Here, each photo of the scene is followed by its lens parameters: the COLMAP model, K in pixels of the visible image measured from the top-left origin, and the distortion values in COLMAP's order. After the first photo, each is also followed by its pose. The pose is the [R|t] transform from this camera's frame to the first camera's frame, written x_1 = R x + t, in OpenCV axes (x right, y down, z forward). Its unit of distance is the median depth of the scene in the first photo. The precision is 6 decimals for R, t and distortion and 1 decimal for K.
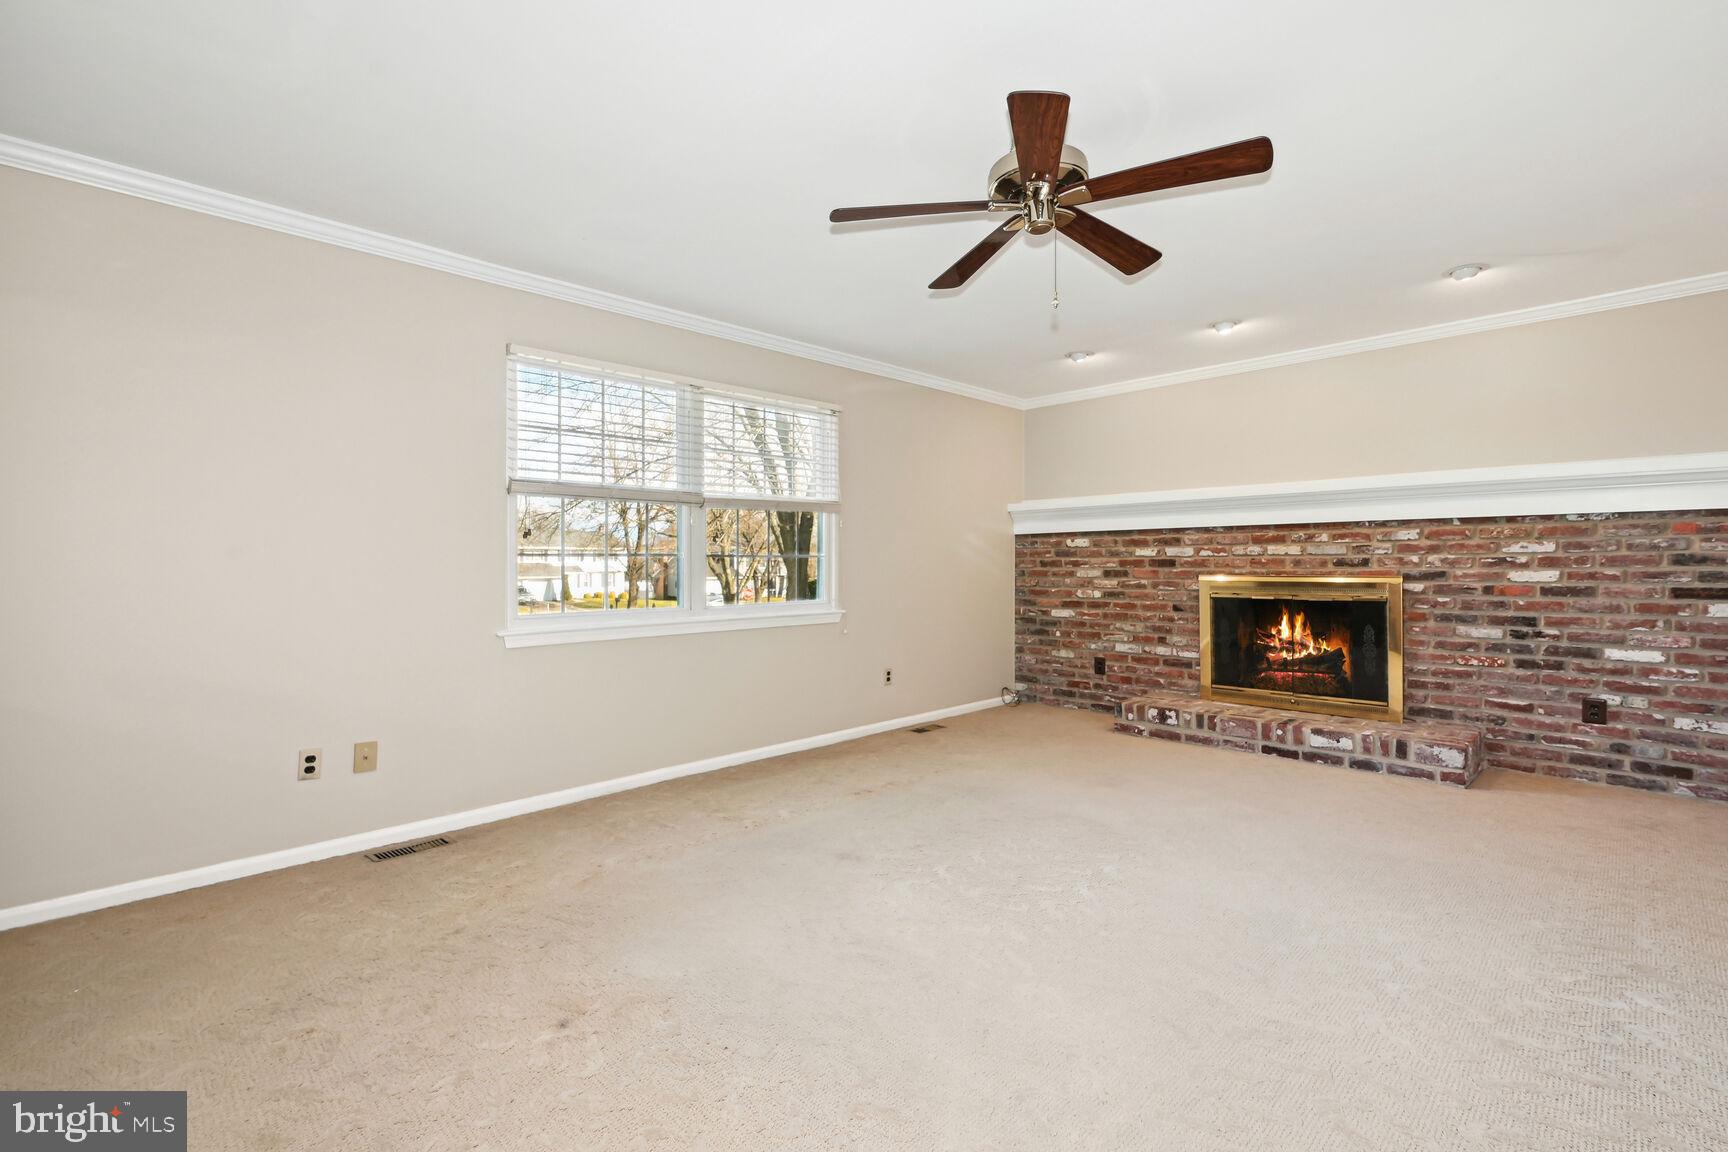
lens RADIAL K [[793.3, 0, 861.6], [0, 793.3, 563.7], [0, 0, 1]] dist [0.001780, 0.000194]
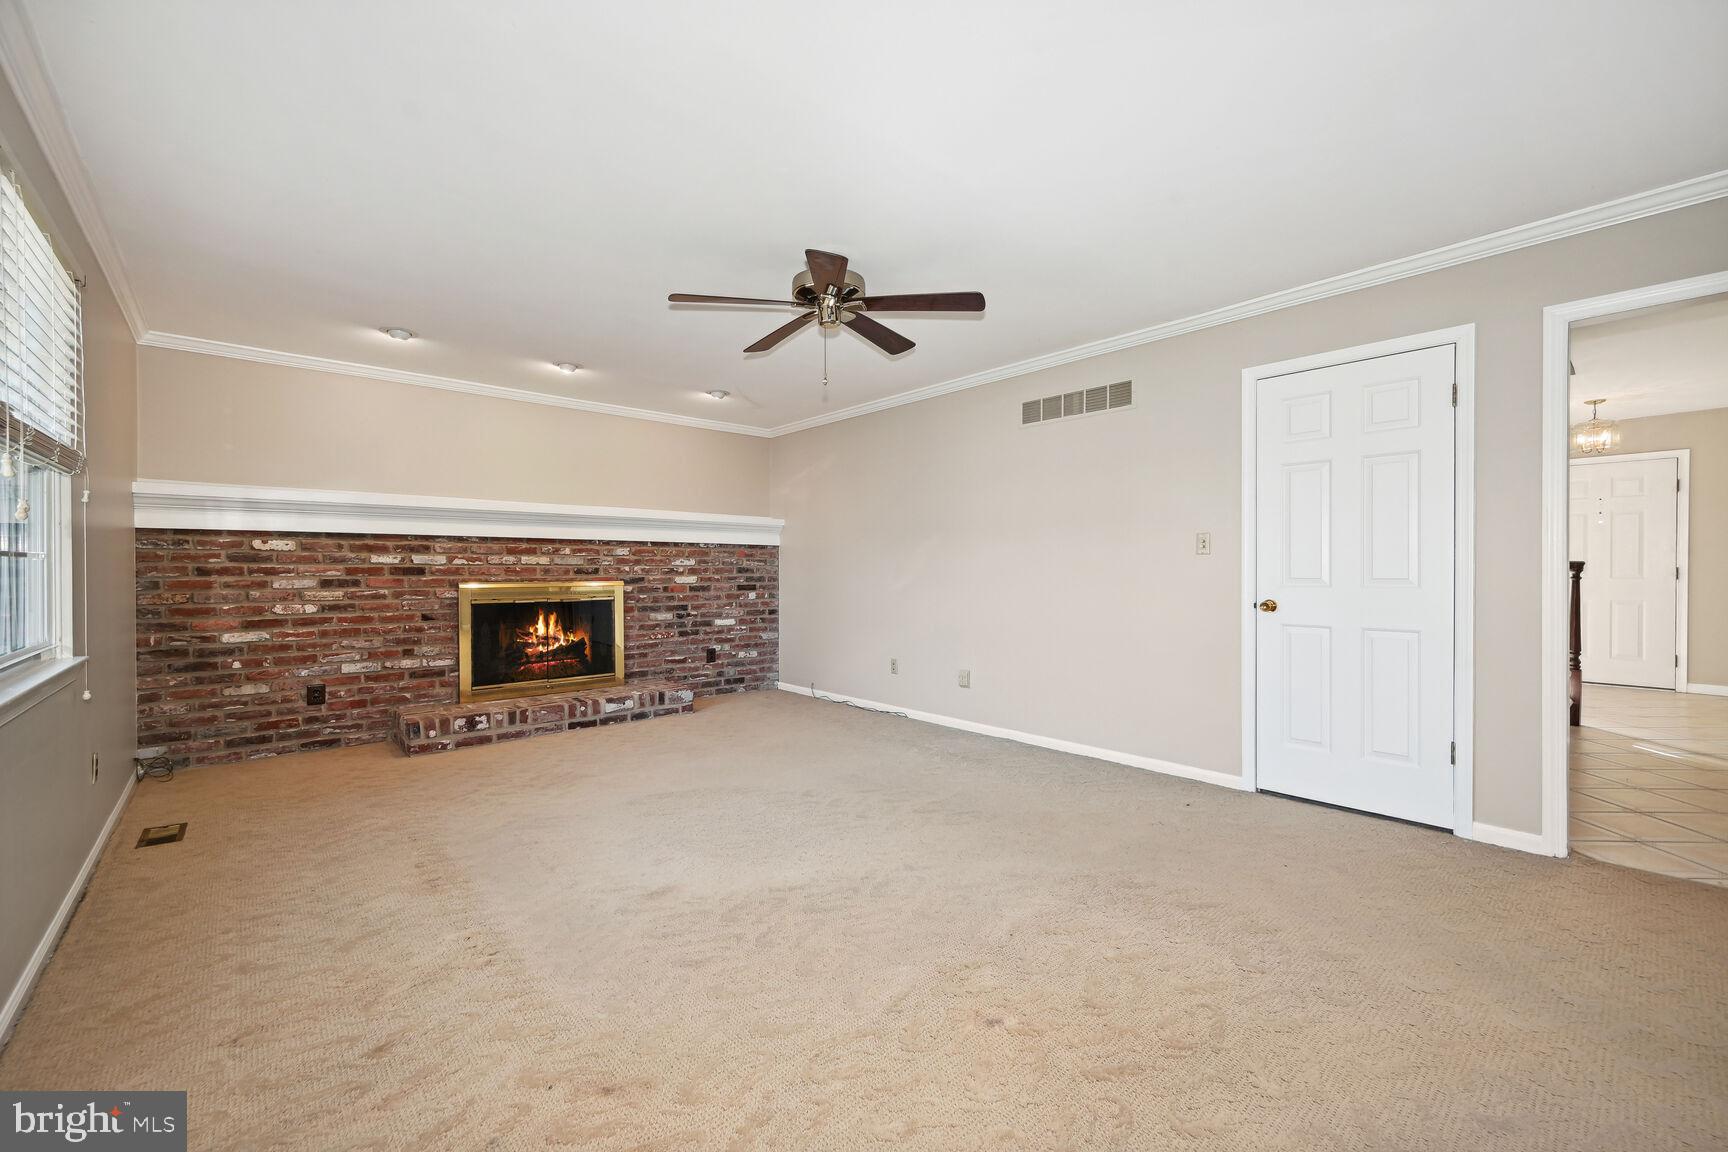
lens RADIAL K [[689.6, 0, 870.4], [0, 689.6, 582.7], [0, 0, 1]] dist [-0.001661, 0.000026]
pose [[0.035805, -0.007432, 0.999331, -0.483203], [0.005234, 0.999960, 0.007249, 0.011203], [-0.999345, 0.004971, 0.035843, 0.477311]]
